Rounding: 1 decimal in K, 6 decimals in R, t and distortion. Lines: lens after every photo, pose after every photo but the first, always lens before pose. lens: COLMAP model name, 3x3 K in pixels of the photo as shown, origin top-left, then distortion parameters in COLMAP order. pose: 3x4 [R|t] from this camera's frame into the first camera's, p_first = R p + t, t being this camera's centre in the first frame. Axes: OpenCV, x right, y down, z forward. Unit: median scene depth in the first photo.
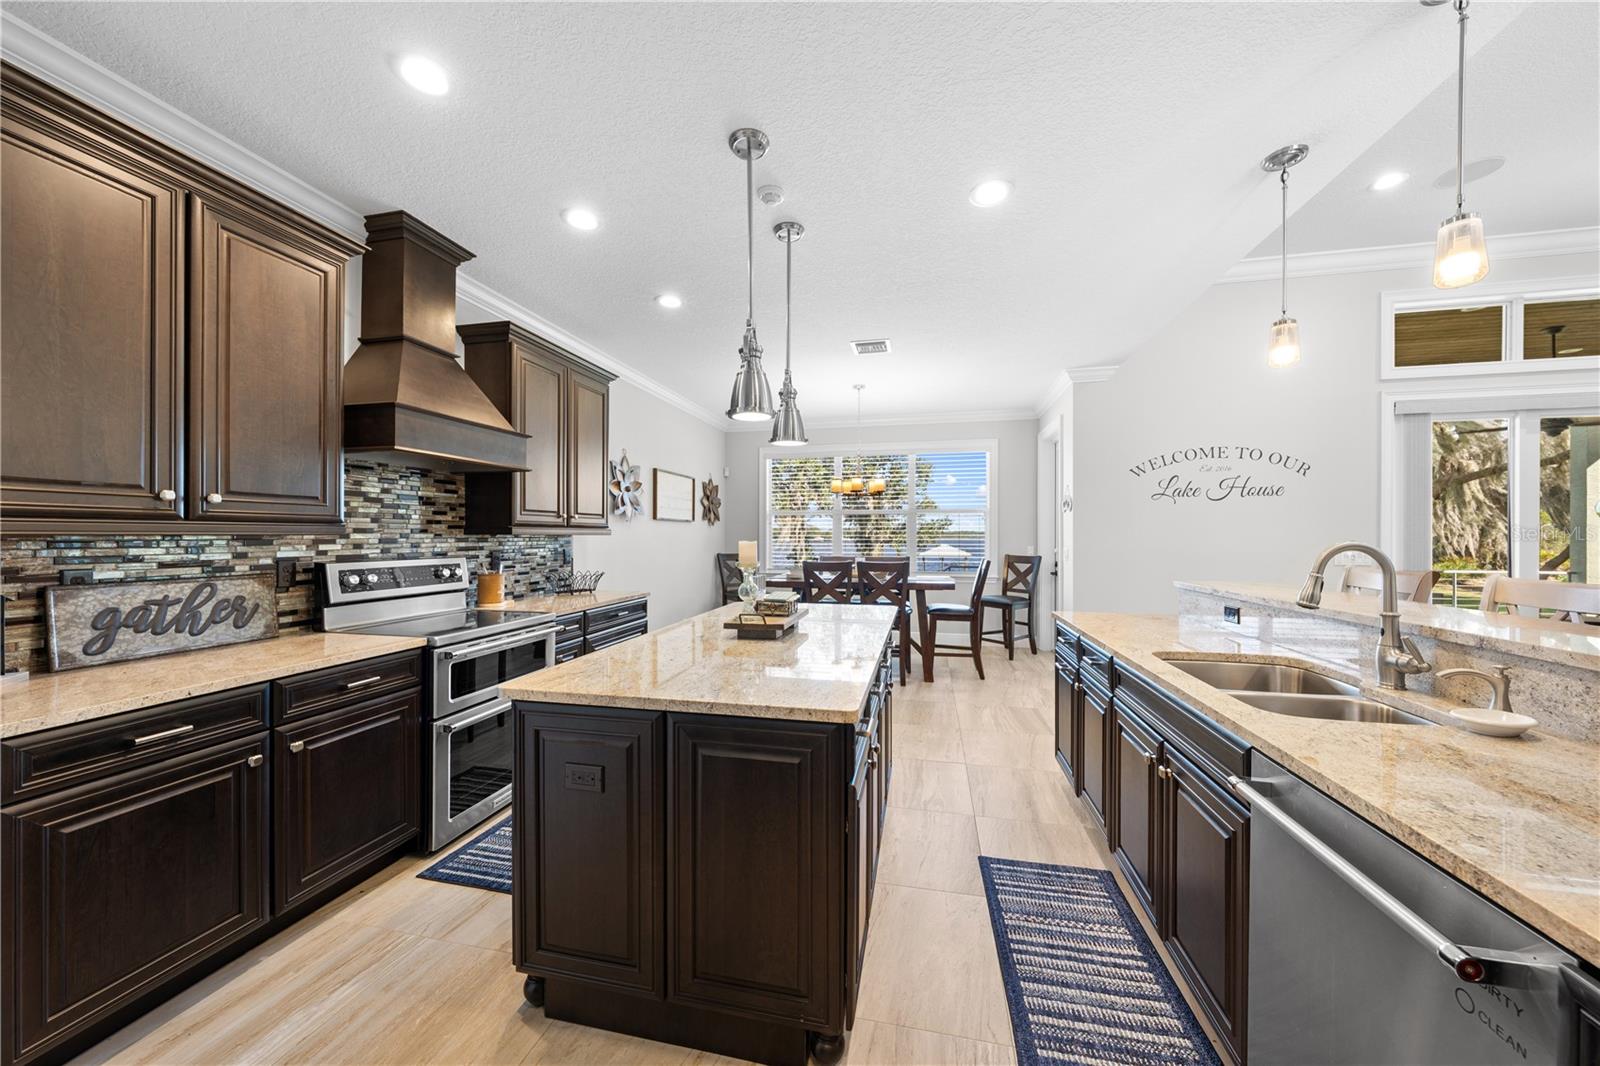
lens RADIAL K [[557.4, 0, 800.9], [0, 557.4, 536.2], [0, 0, 1]] dist [-0.001029, -0.000044]
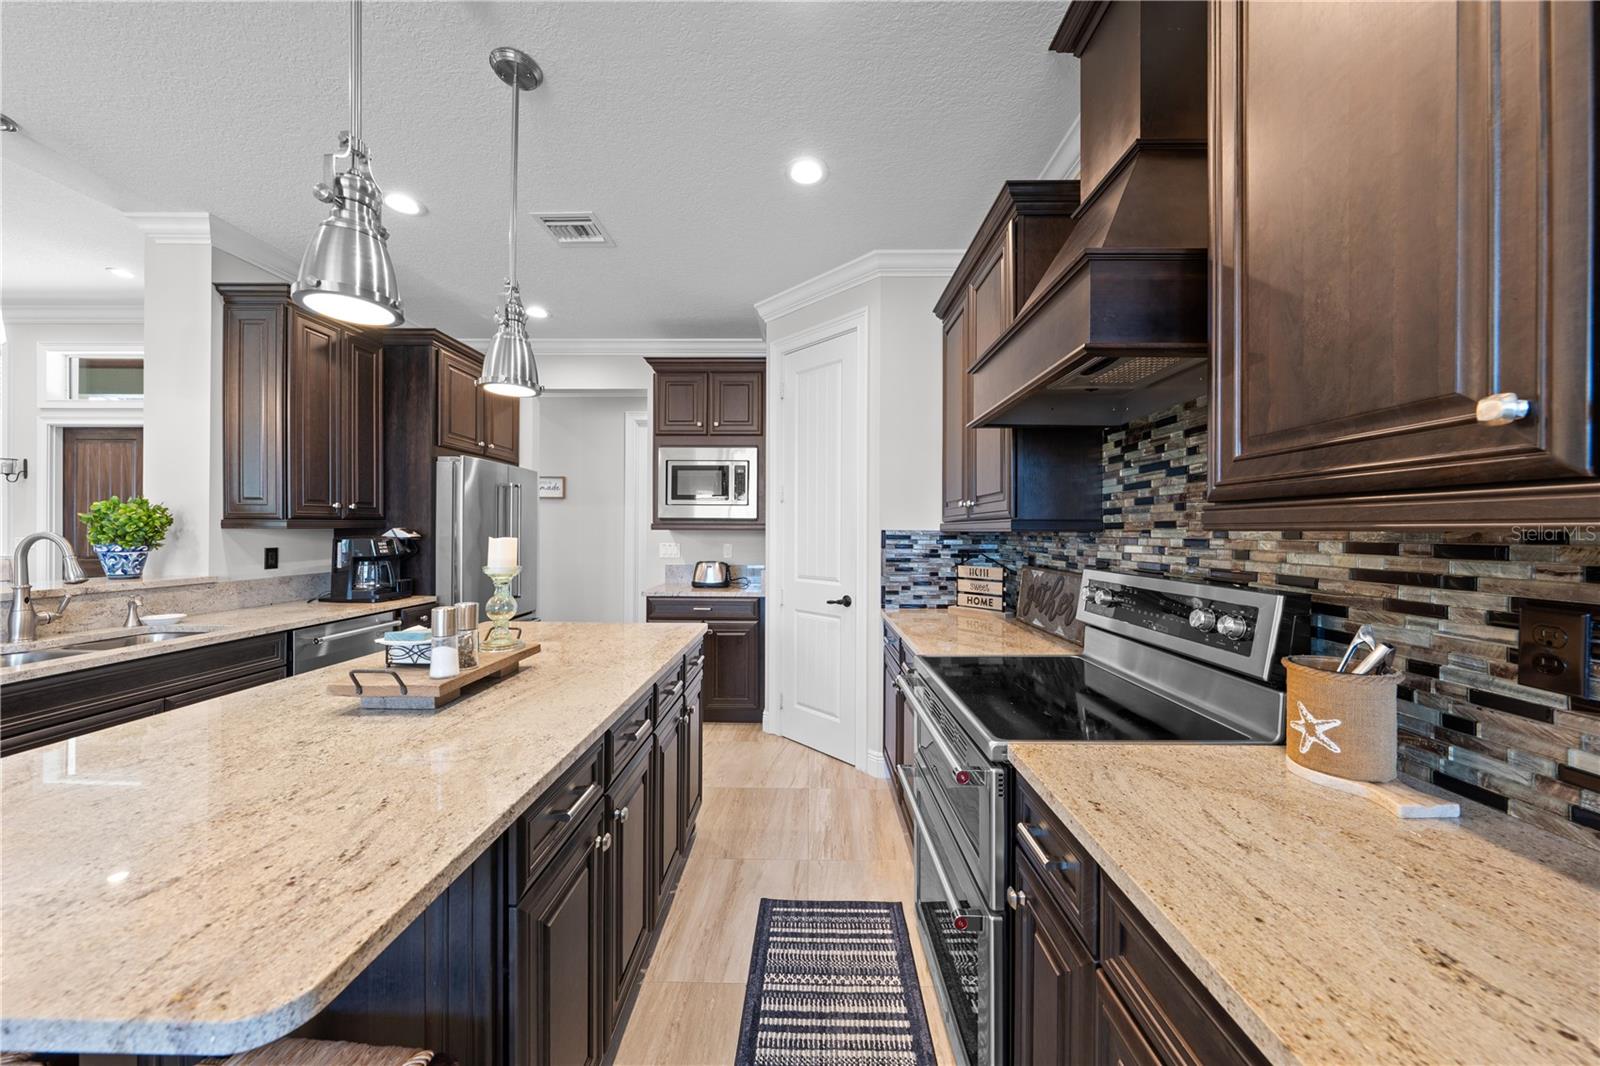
lens RADIAL K [[544.4, 0, 799.8], [0, 544.4, 530.4], [0, 0, 1]] dist [-0.000915, -0.000170]
pose [[-0.978017, -0.005161, -0.208463, -0.265359], [-0.005278, 0.999986, 0.000004, -0.001711], [0.208461, 0.001104, -0.978030, 1.451268]]
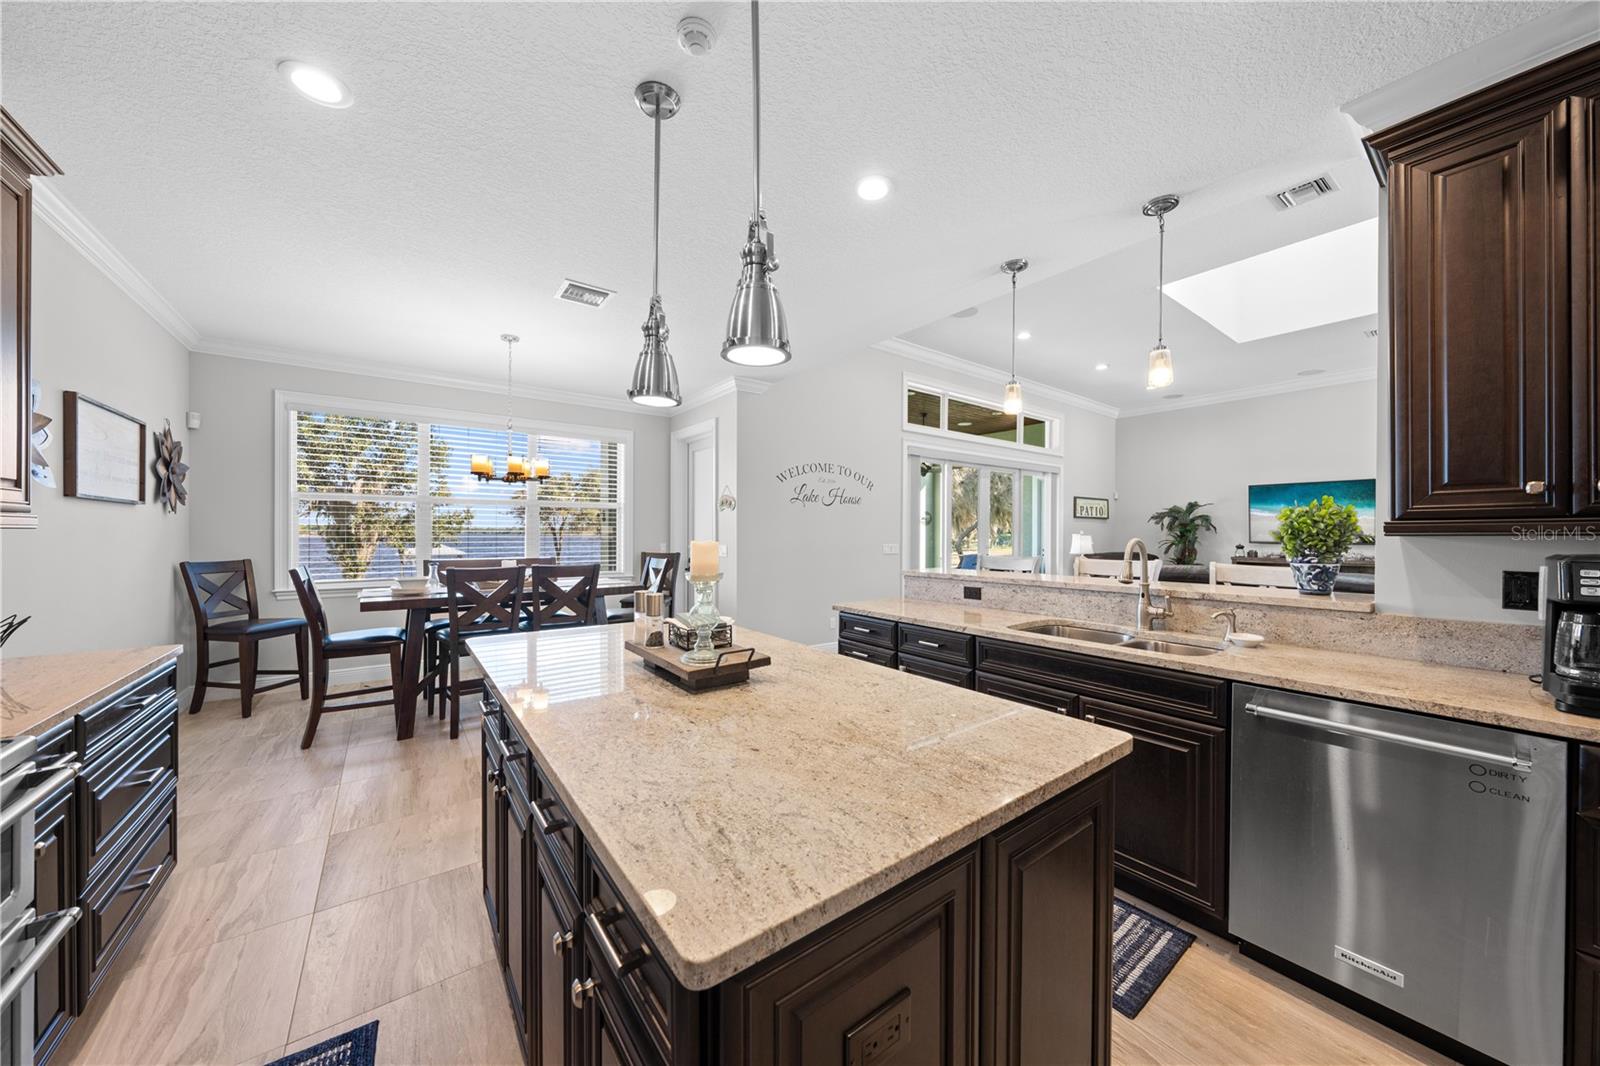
lens RADIAL K [[547.8, 0, 804.8], [0, 547.8, 537.0], [0, 0, 1]] dist [-0.002843, -0.000228]
pose [[0.642073, -0.002494, 0.766640, -0.425191], [-0.003486, 0.999975, 0.006174, -0.000417], [-0.766636, -0.006637, 0.642048, 0.404830]]
